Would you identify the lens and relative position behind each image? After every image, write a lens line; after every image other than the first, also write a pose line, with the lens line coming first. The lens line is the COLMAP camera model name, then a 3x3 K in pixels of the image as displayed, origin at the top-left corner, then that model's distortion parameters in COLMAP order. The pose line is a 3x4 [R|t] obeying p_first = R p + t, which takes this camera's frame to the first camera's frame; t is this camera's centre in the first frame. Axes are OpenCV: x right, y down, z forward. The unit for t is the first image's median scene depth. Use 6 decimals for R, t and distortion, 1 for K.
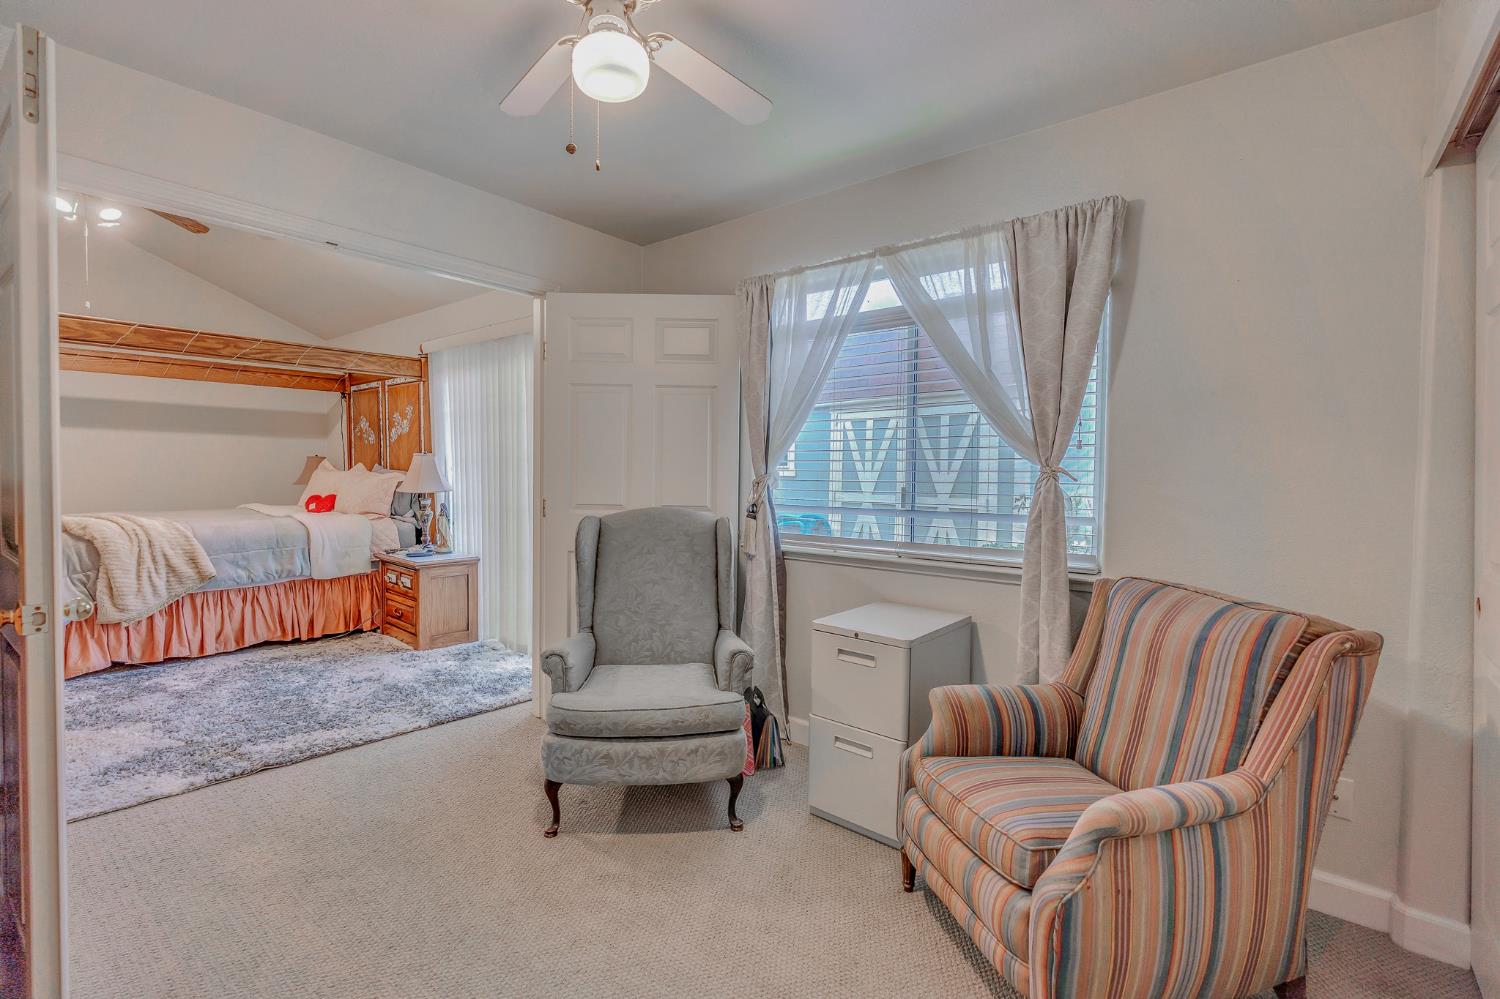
lens RADIAL K [[674.8, 0, 746.8], [0, 674.8, 487.1], [0, 0, 1]] dist [-0.011208, 0.005507]
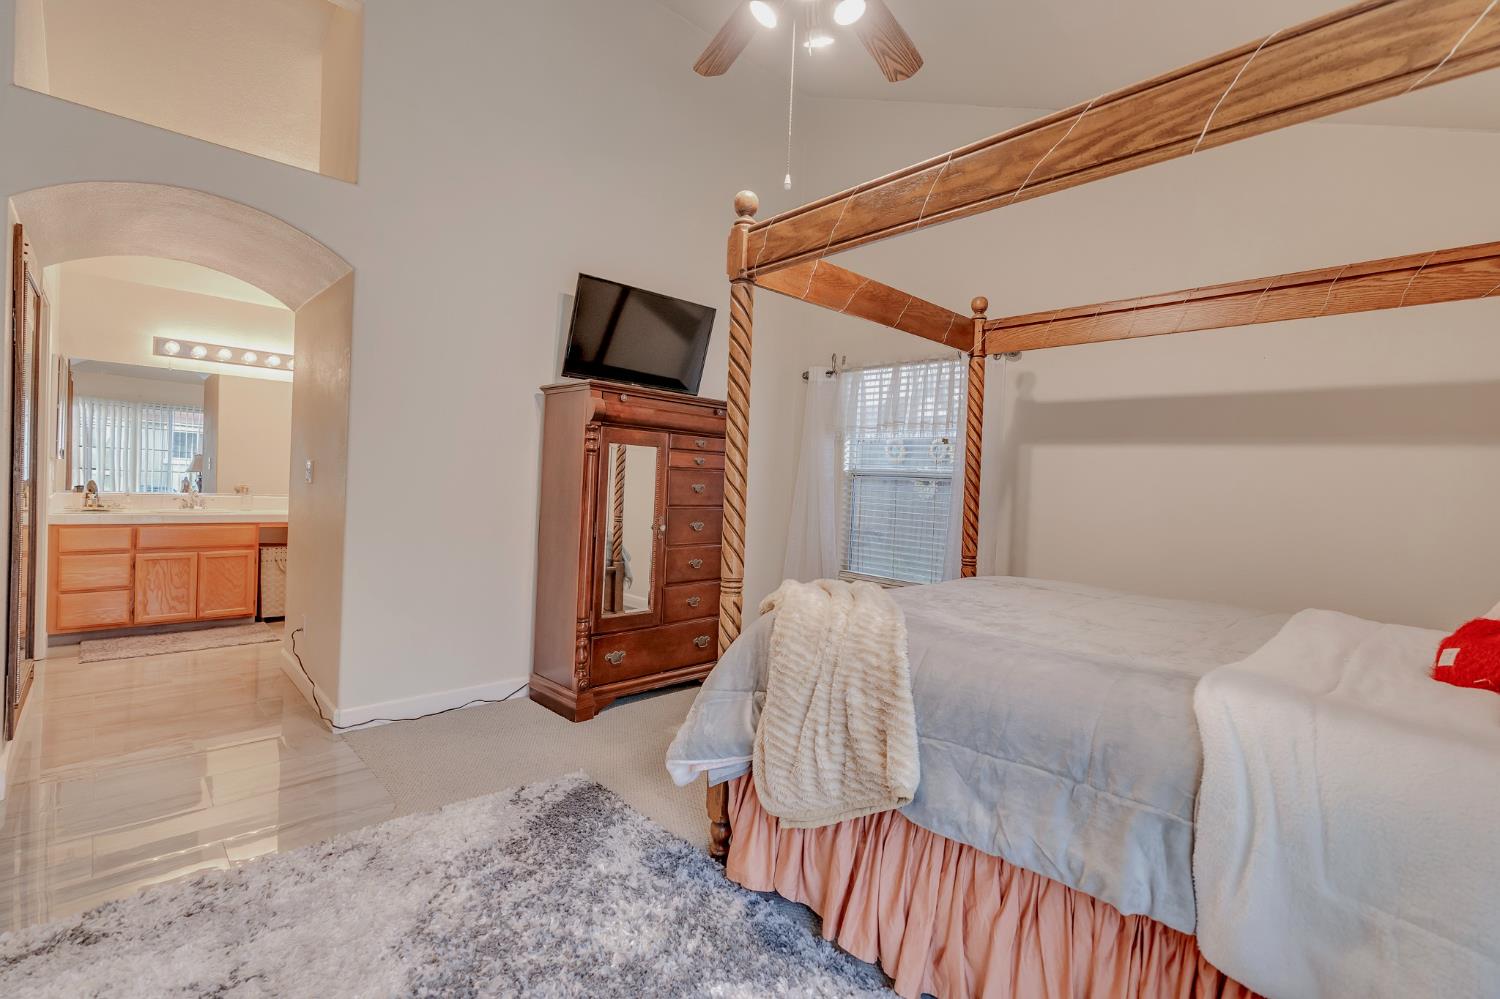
lens RADIAL K [[674.8, 0, 746.8], [0, 674.8, 487.1], [0, 0, 1]] dist [-0.011208, 0.005507]
pose [[-0.103858, -0.010554, -0.994536, -0.418690], [-0.067997, 0.997679, -0.003486, -0.028952], [0.992265, 0.067263, -0.104335, 0.940696]]
